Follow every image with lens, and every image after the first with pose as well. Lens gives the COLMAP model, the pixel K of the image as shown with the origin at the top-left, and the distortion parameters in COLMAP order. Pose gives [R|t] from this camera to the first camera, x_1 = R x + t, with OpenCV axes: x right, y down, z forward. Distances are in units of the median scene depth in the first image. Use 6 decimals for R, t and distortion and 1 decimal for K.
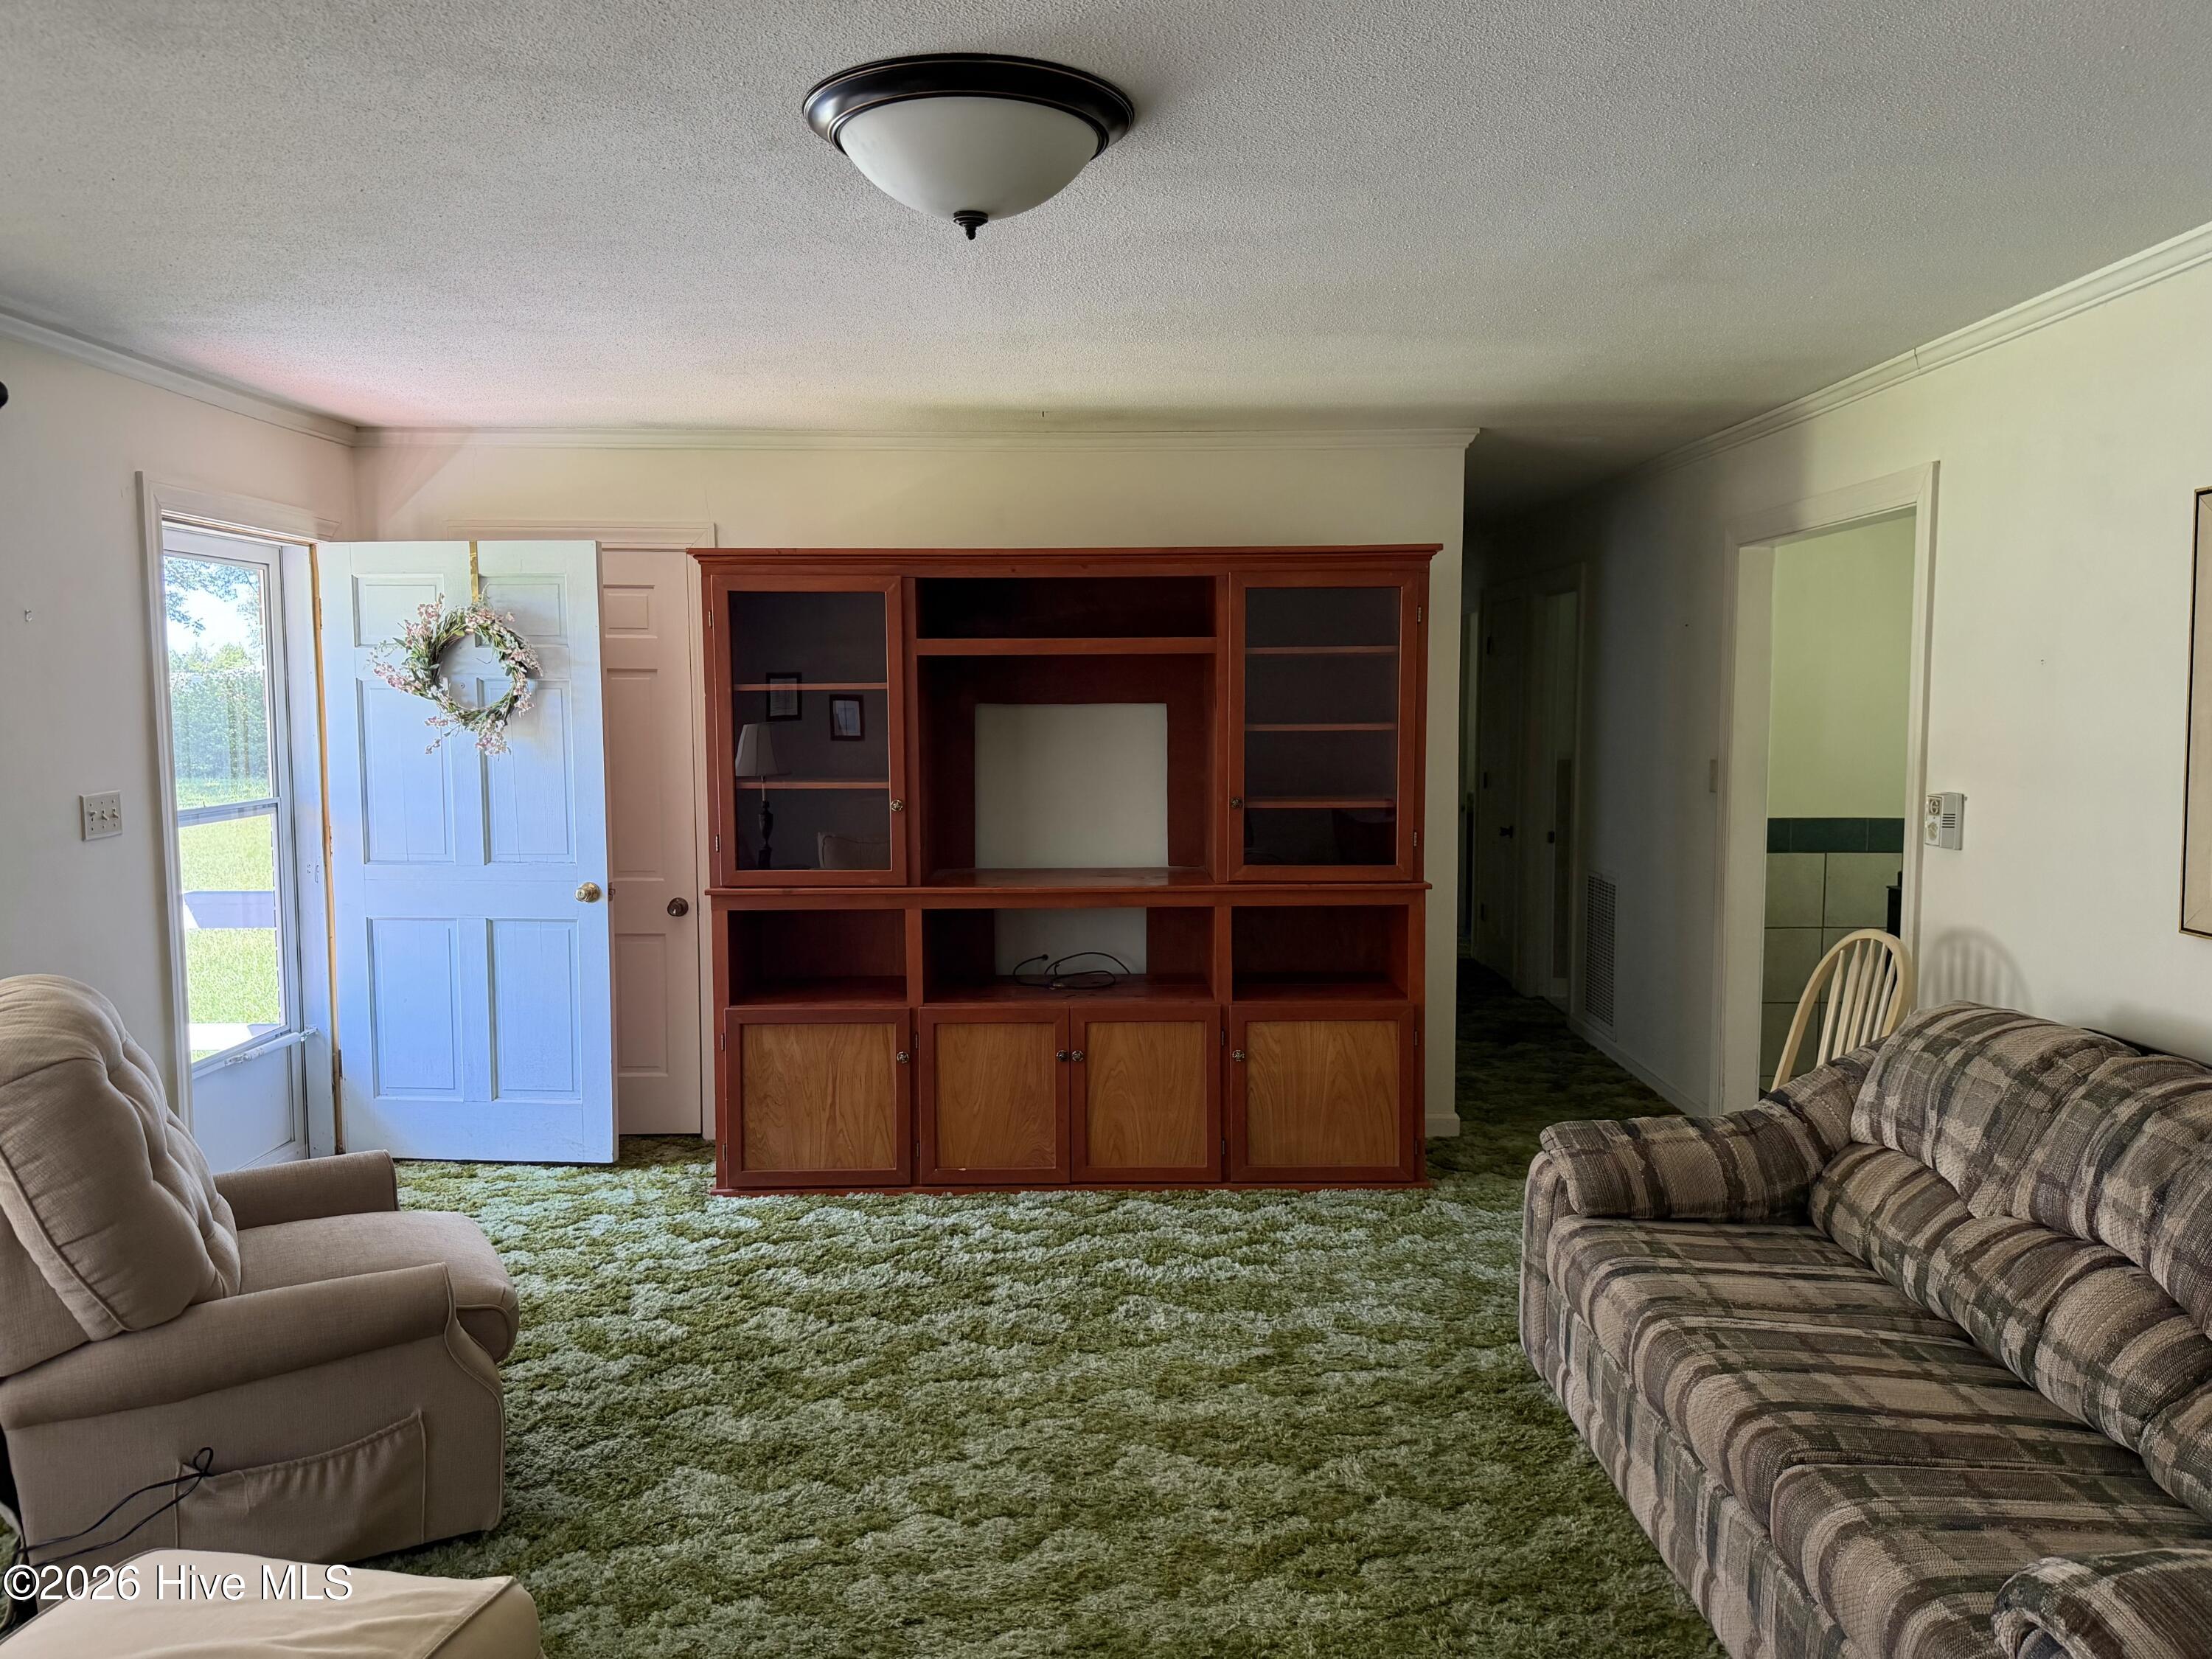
lens RADIAL K [[1561.6, 0, 1104.6], [0, 1561.6, 828.3], [0, 0, 1]] dist [0.027319, -0.015245]
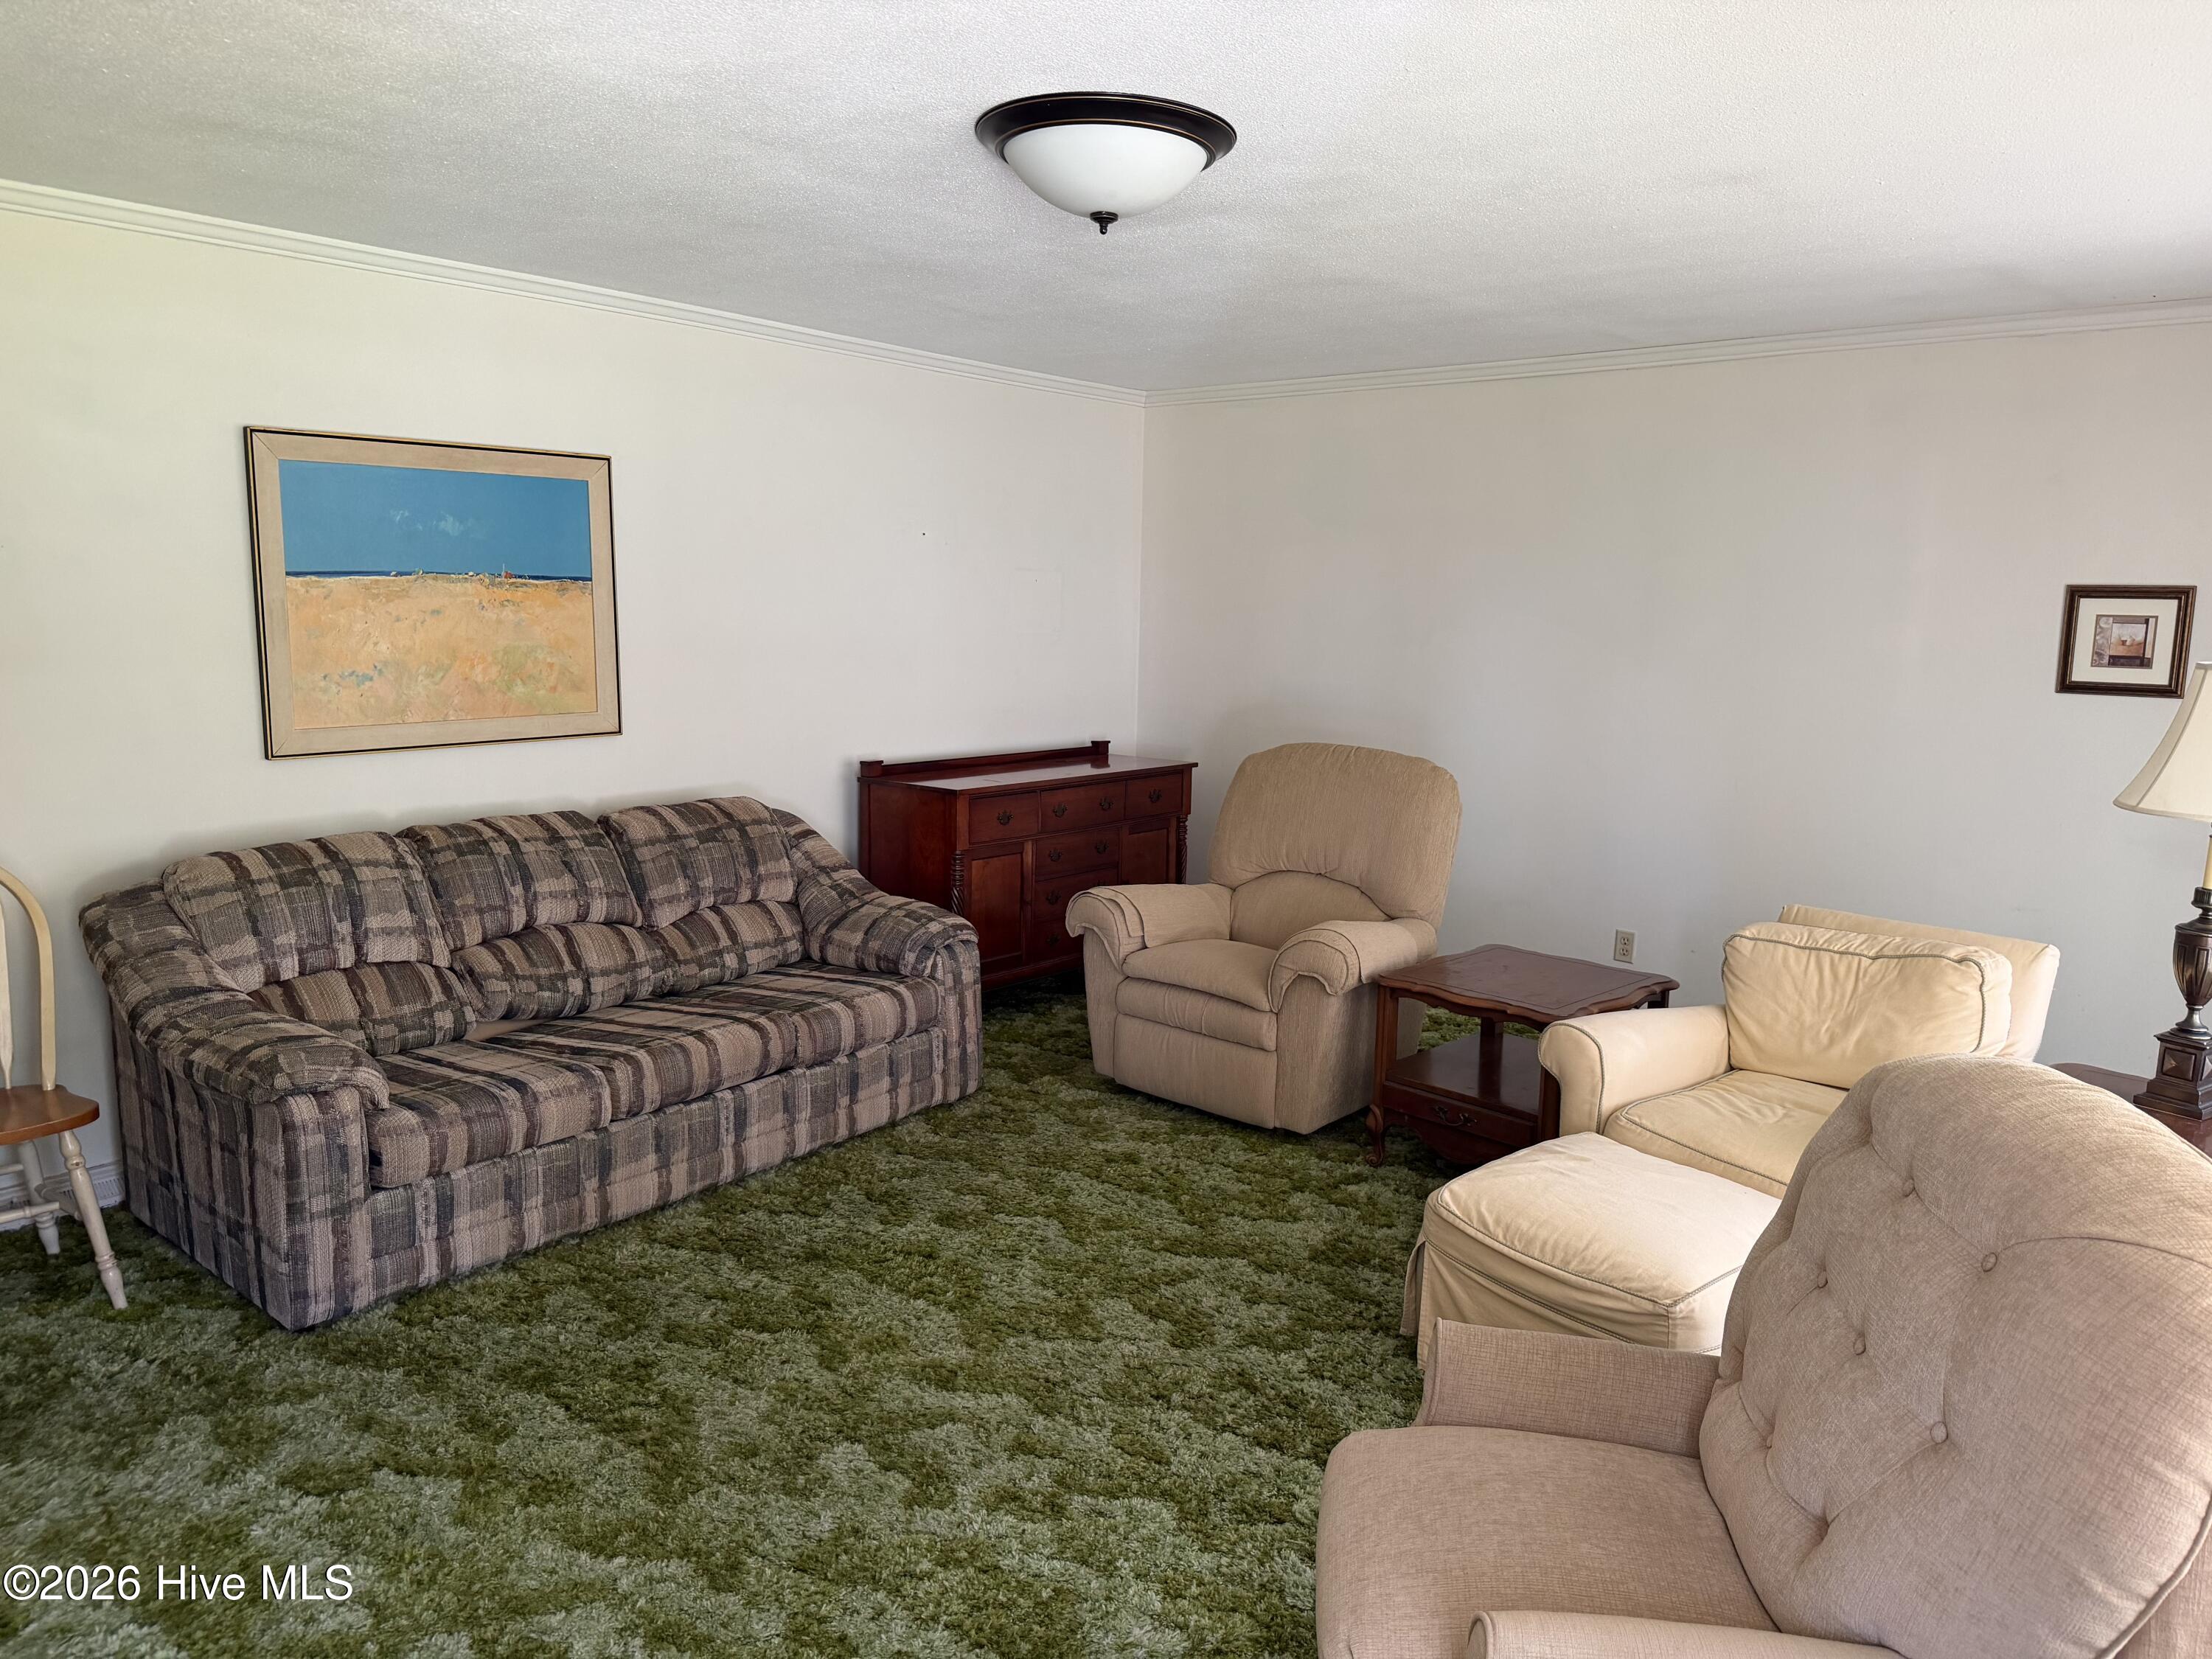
lens RADIAL K [[1561.6, 0, 1107.1], [0, 1561.6, 831.1], [0, 0, 1]] dist [0.027319, -0.015245]
pose [[-0.753840, -0.107192, 0.648255, -0.749734], [0.045540, 0.975707, 0.214295, -0.132454], [-0.655478, 0.191065, -0.730646, 1.570016]]
